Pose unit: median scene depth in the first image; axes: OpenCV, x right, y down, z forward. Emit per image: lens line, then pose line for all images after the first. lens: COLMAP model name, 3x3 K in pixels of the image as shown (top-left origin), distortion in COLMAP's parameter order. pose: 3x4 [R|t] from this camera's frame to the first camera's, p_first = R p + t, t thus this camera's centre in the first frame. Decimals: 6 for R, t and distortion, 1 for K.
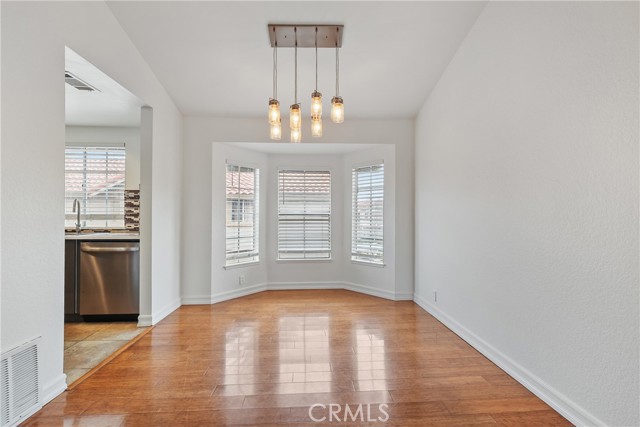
lens RADIAL K [[269.2, 0, 318.7], [0, 269.2, 214.4], [0, 0, 1]] dist [0.001679, 0.000151]
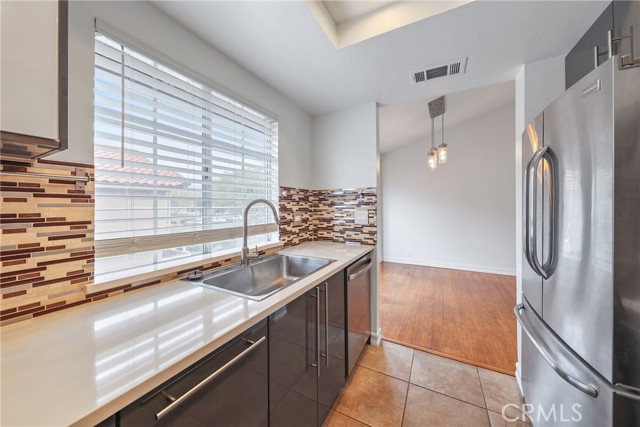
lens RADIAL K [[224.4, 0, 318.2], [0, 224.4, 206.9], [0, 0, 1]] dist [0.001568, 0.000016]
pose [[0.527081, -0.009873, 0.849758, -1.144914], [0.006399, 0.999950, 0.007649, -0.043273], [-0.849791, 0.001406, 0.527118, 0.634707]]
